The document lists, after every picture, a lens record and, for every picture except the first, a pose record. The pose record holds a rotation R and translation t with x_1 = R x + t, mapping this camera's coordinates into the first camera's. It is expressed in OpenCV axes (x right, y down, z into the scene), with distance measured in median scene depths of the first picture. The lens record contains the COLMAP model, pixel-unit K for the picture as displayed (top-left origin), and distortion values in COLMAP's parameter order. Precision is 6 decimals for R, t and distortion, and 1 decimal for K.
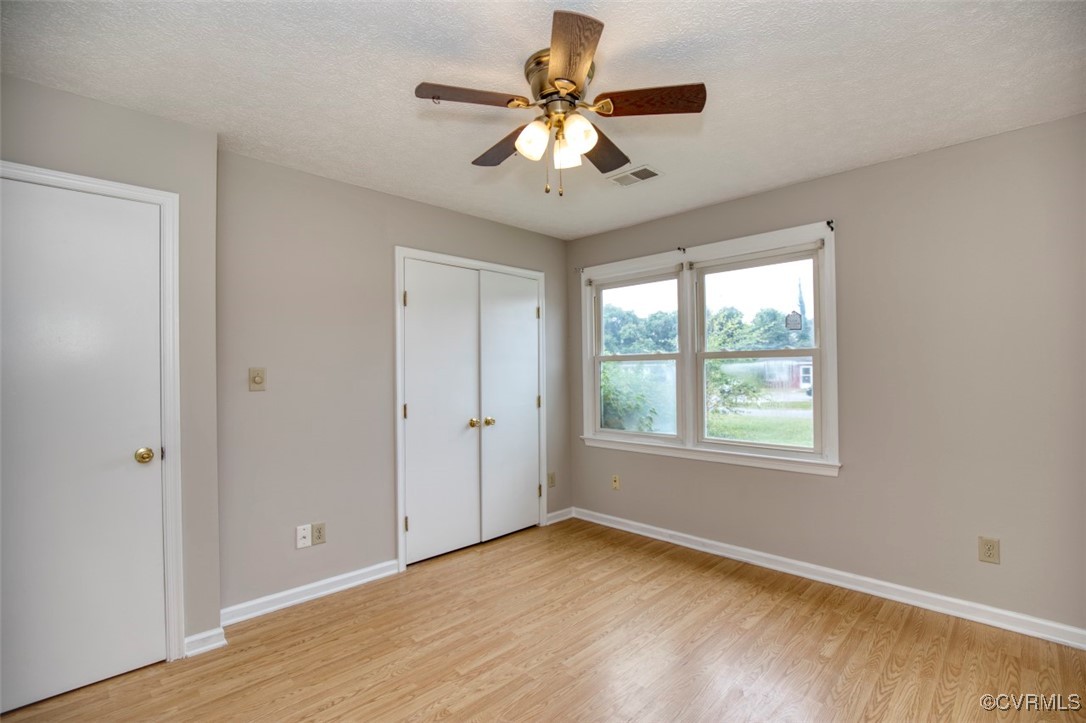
lens RADIAL K [[510.2, 0, 538.7], [0, 510.2, 367.4], [0, 0, 1]] dist [-0.000691, -0.000144]
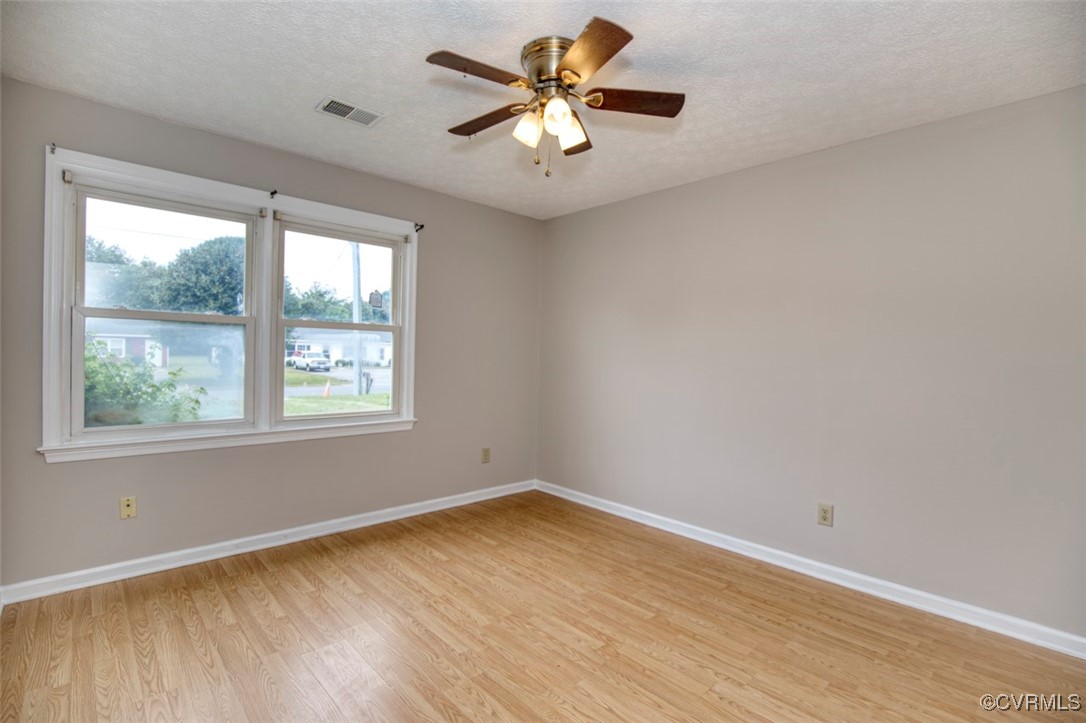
lens RADIAL K [[502.6, 0, 543.0], [0, 502.6, 361.5], [0, 0, 1]] dist [-0.000962, 0.000033]
pose [[0.035828, 0.009631, 0.999312, -0.607375], [-0.020763, 0.999745, -0.008890, 0.049831], [-0.999142, -0.020430, 0.036019, 0.608039]]
